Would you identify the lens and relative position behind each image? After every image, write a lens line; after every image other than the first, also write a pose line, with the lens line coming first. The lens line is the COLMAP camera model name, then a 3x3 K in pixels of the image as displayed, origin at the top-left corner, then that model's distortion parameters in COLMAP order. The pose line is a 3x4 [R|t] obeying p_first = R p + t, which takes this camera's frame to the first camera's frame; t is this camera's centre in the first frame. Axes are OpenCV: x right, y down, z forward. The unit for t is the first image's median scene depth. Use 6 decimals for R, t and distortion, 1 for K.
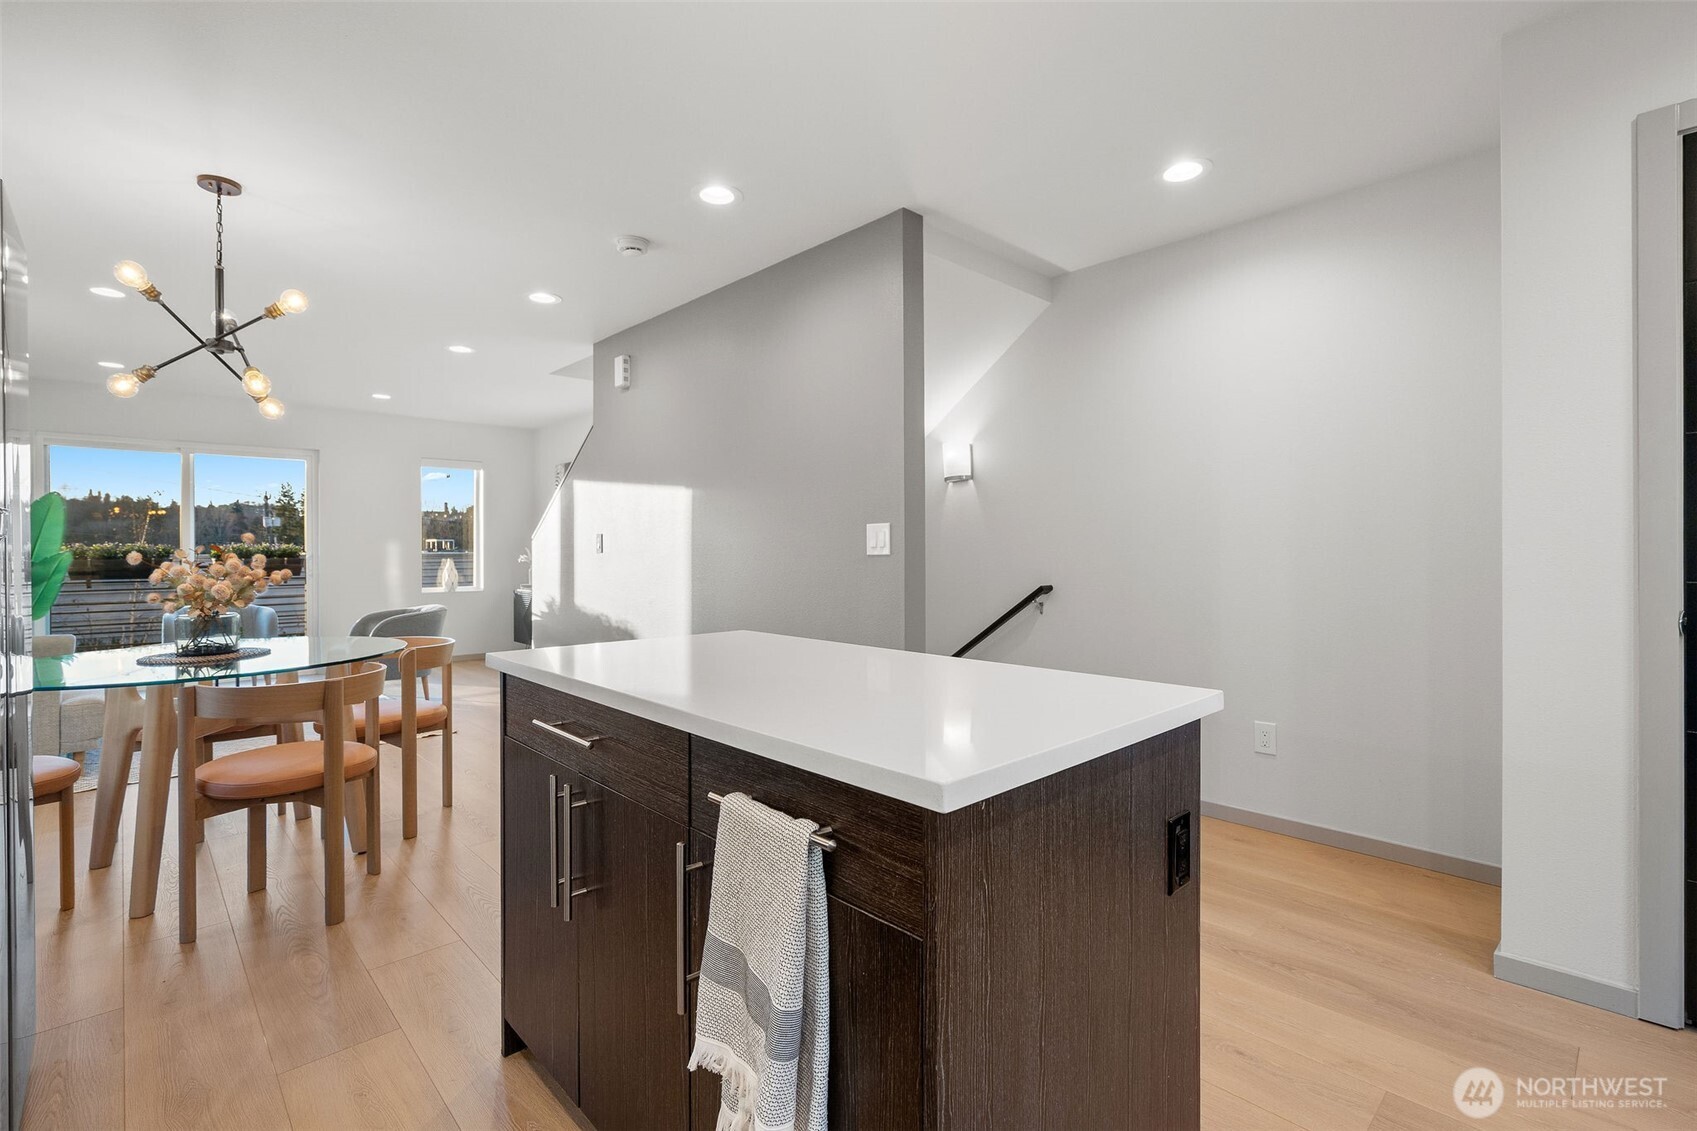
lens RADIAL K [[764.2, 0, 854.7], [0, 764.2, 554.4], [0, 0, 1]] dist [0.000288, 0.001186]
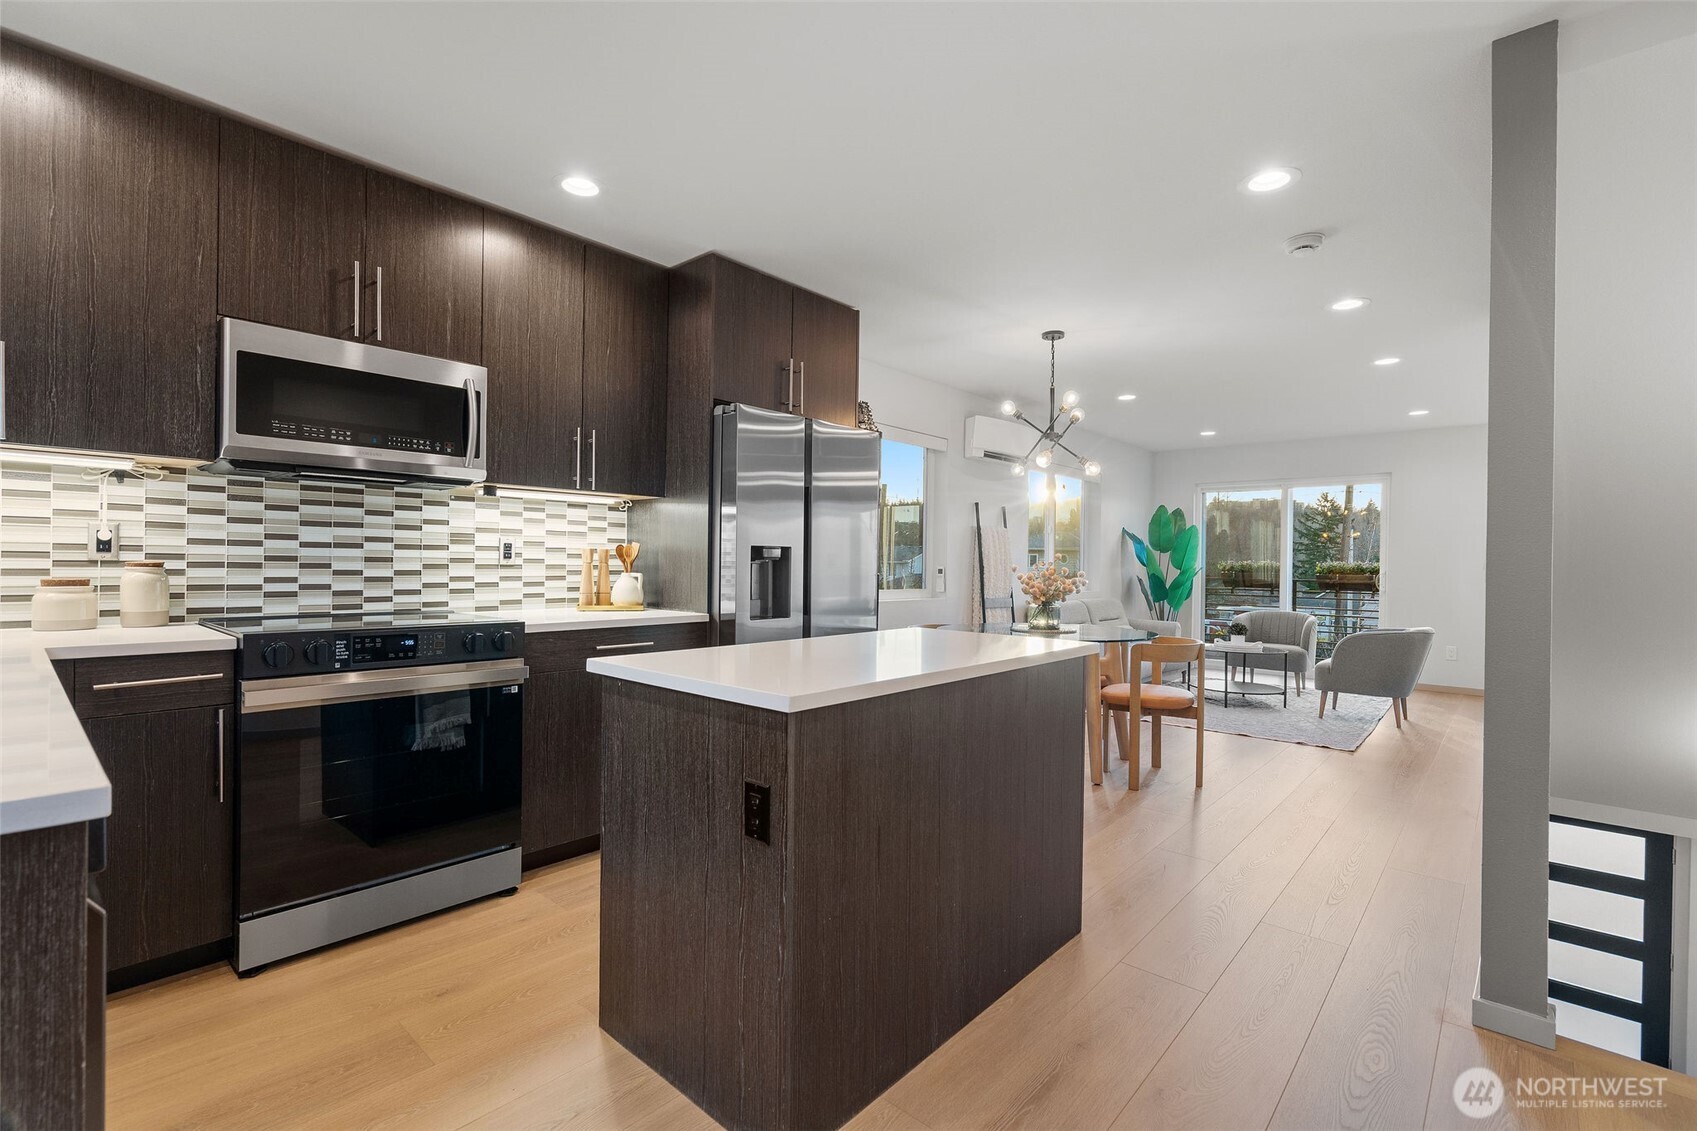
lens RADIAL K [[764.2, 0, 845.8], [0, 764.2, 564.6], [0, 0, 1]] dist [0.000288, 0.001186]
pose [[0.077024, 0.012305, -0.996953, 0.719122], [-0.023277, 0.999673, 0.010540, -0.011682], [0.996757, 0.022394, 0.077285, 0.449636]]
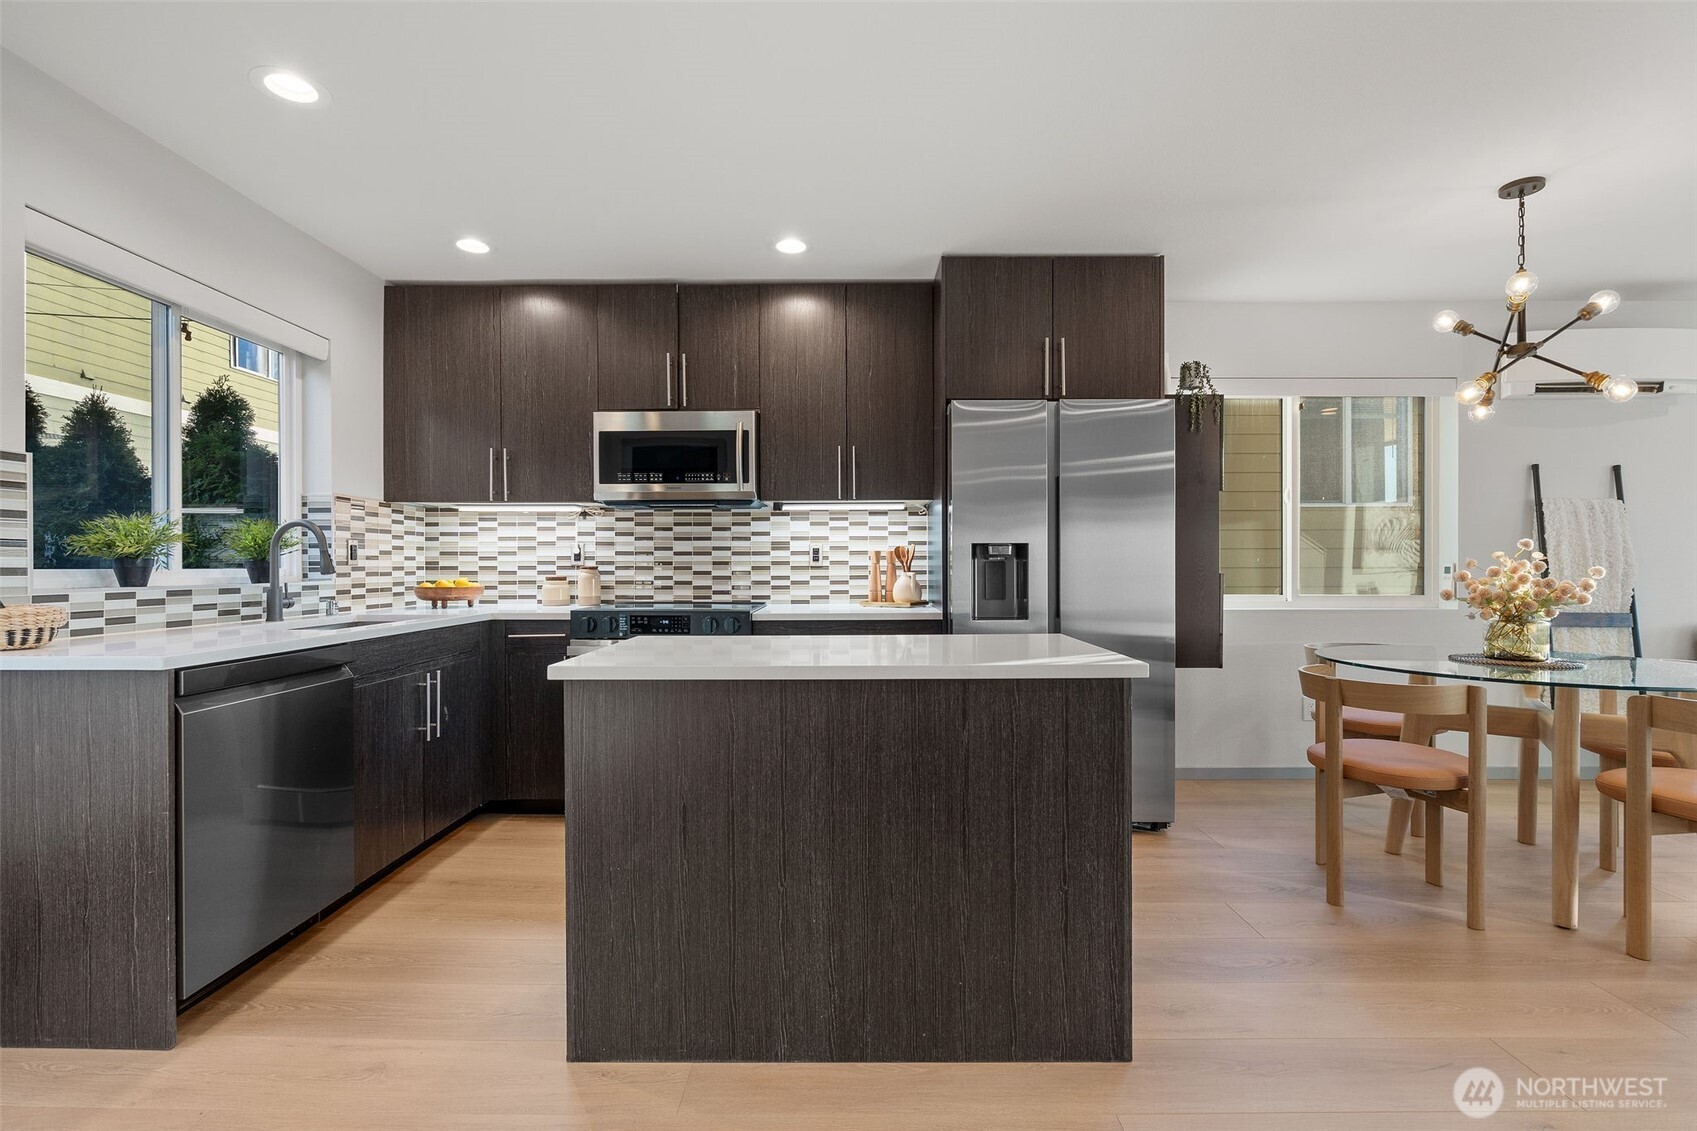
lens RADIAL K [[764.2, 0, 836.7], [0, 764.2, 563.0], [0, 0, 1]] dist [0.000288, 0.001186]
pose [[-0.697542, 0.009234, -0.716484, 0.497852], [0.001652, 0.999935, 0.011278, -0.008803], [0.716542, 0.006683, -0.697512, 1.042690]]
